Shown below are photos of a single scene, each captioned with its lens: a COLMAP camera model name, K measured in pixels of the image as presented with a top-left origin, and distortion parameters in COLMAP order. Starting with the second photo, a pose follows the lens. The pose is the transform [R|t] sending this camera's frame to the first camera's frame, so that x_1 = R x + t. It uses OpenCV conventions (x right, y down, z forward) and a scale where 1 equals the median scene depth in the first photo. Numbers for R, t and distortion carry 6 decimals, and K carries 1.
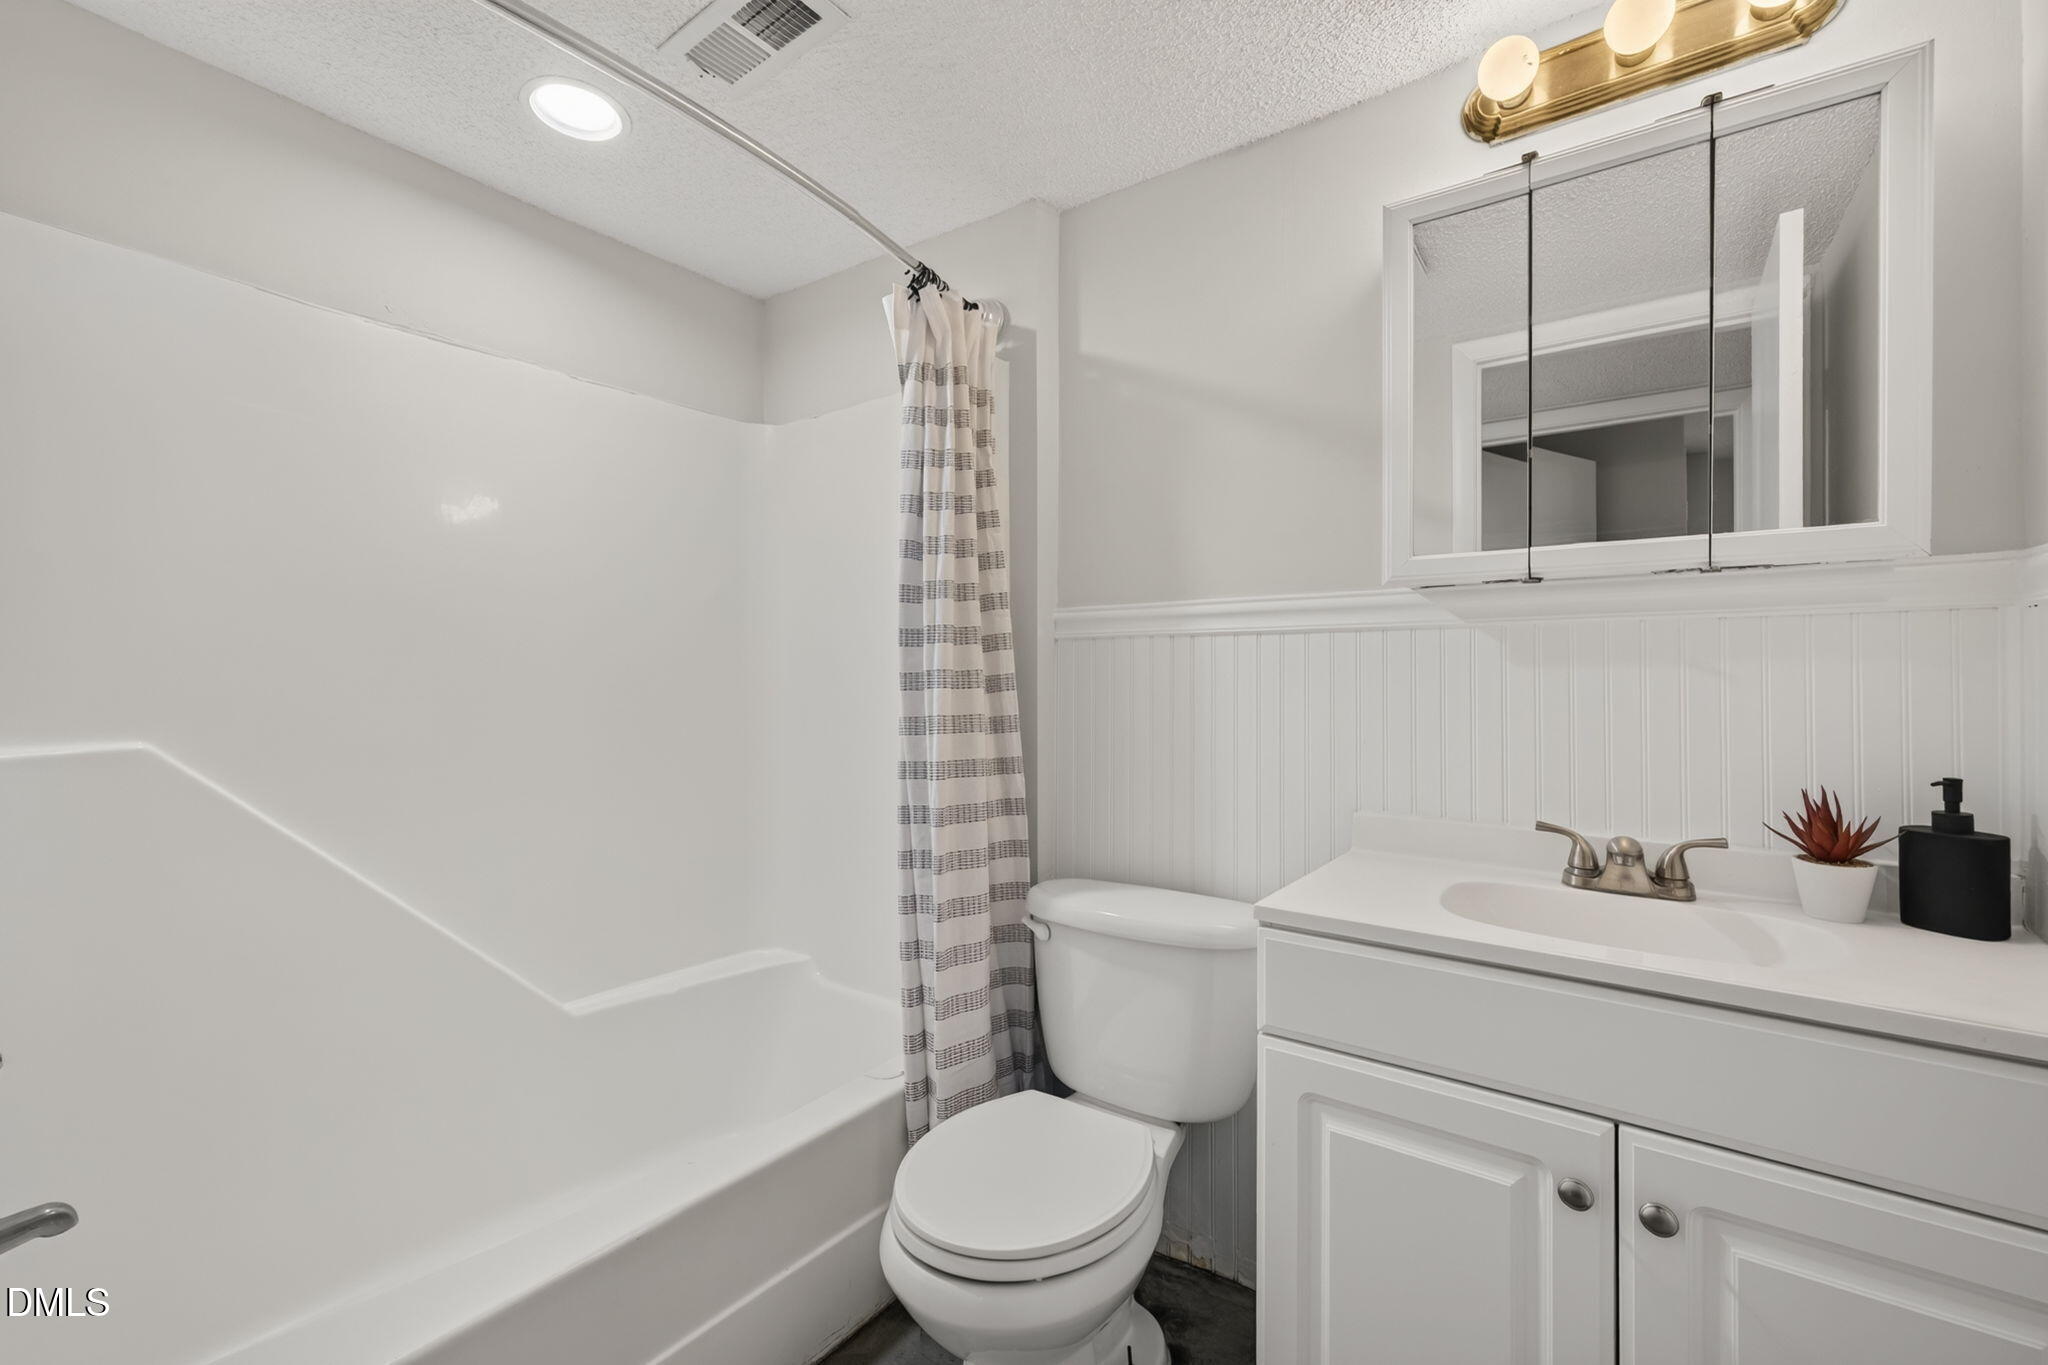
lens RADIAL K [[865.4, 0, 1026.2], [0, 865.4, 678.8], [0, 0, 1]] dist [0.005015, -0.001354]
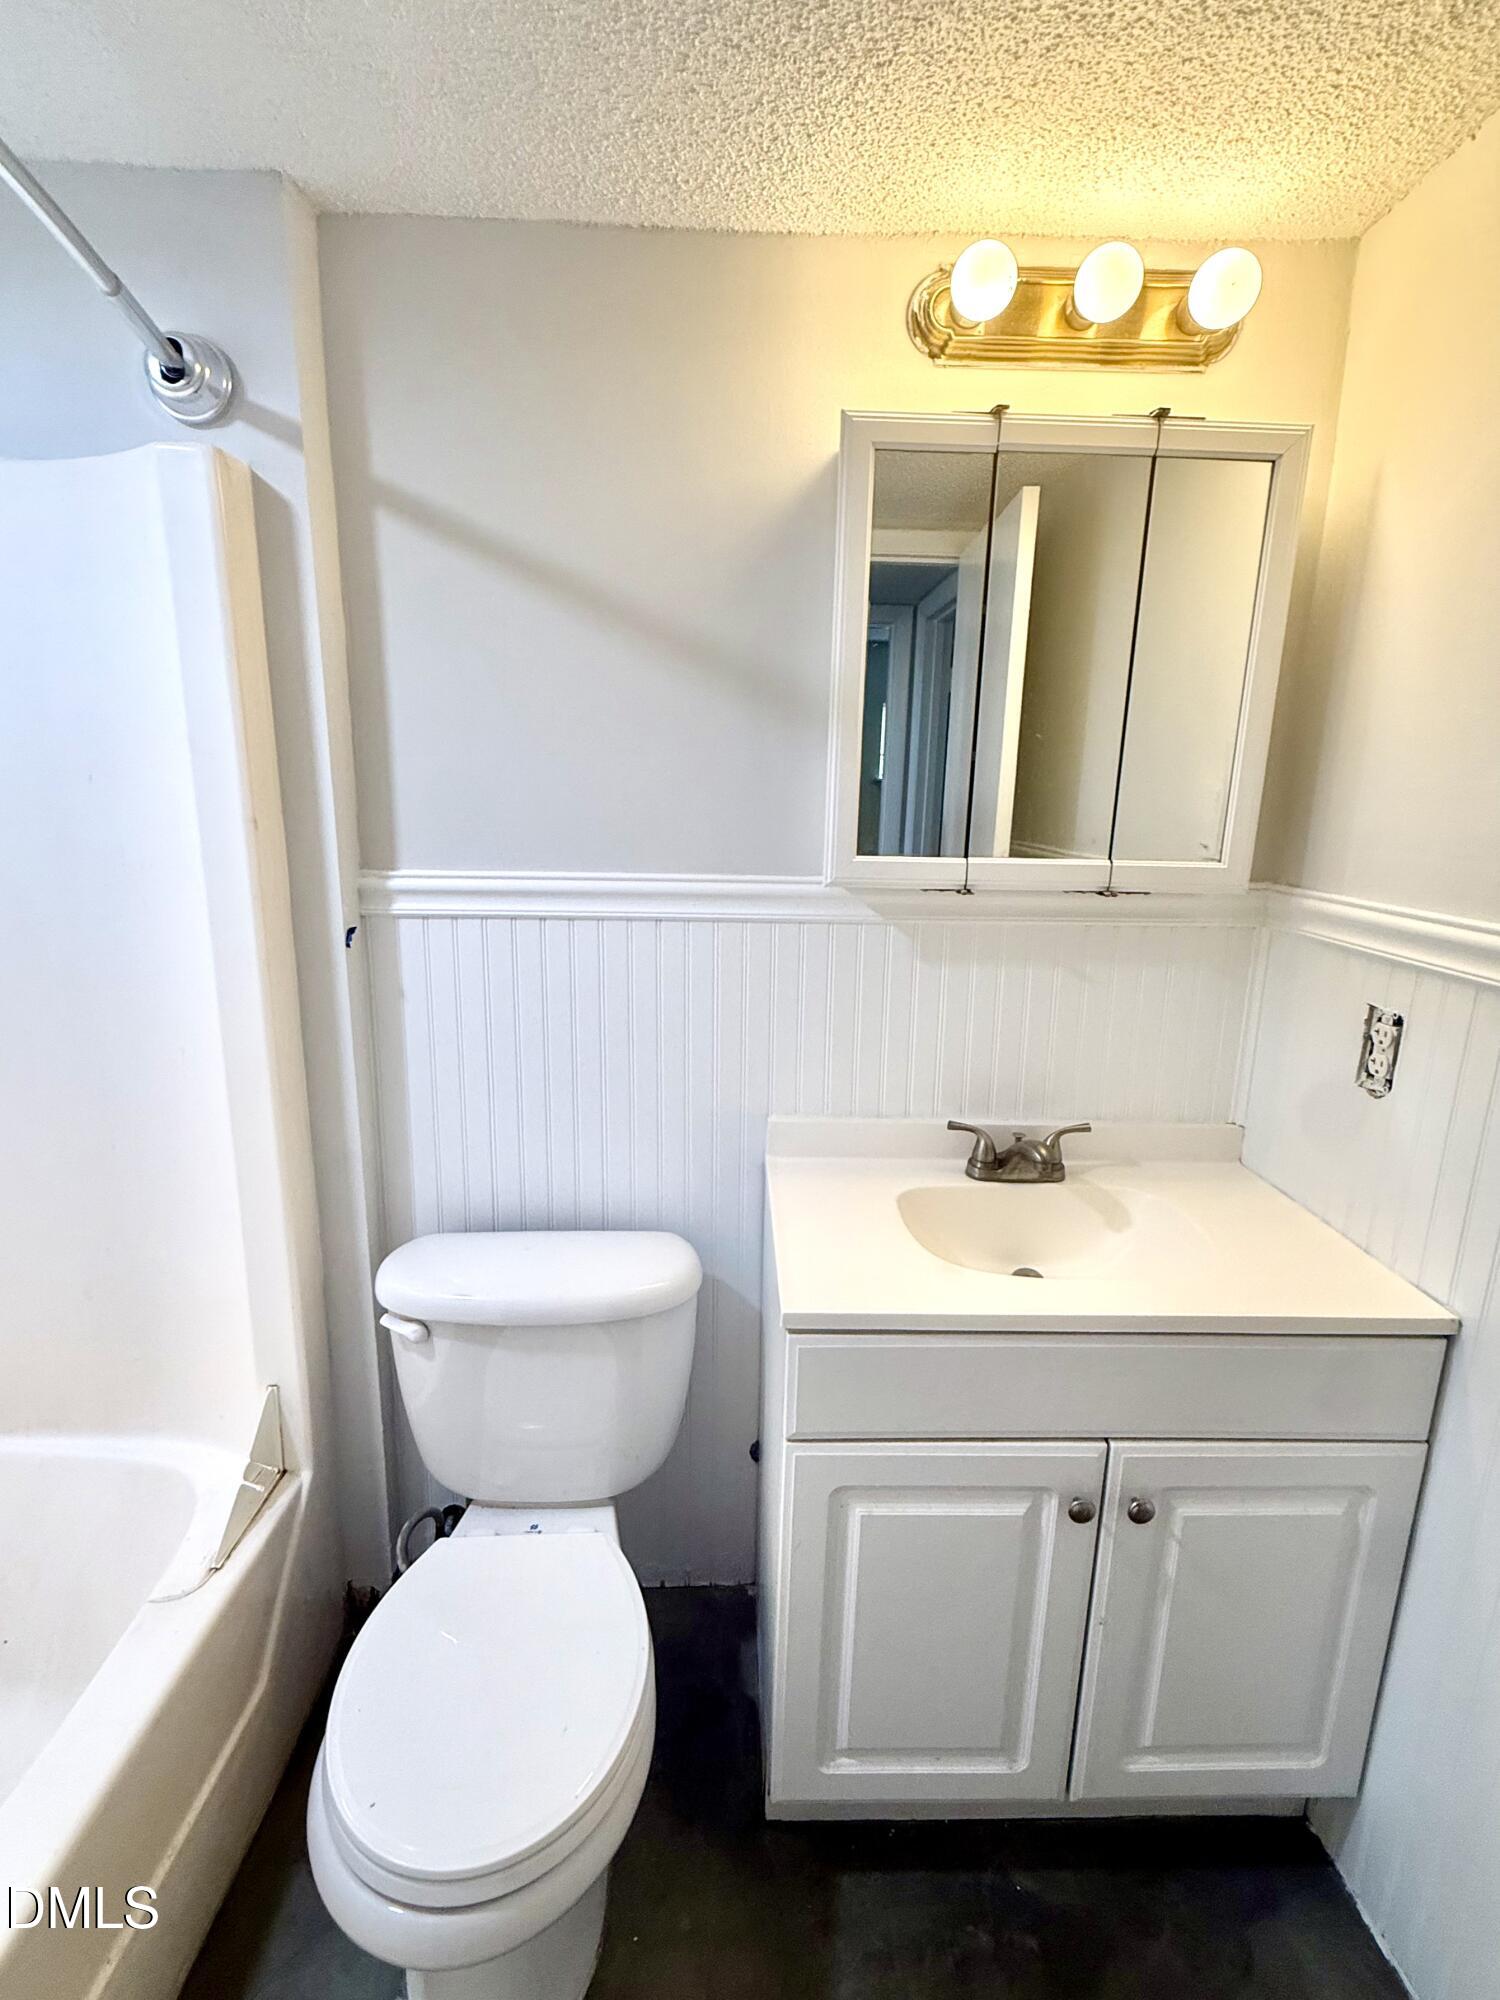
lens RADIAL K [[905.6, 0, 749.4], [0, 905.6, 999.9], [0, 0, 1]] dist [0.001942, 0.001133]
pose [[0.796544, -0.115893, 0.593368, -0.231597], [-0.017344, 0.976671, 0.214041, -0.208527], [-0.604331, -0.180784, 0.775952, 0.331711]]
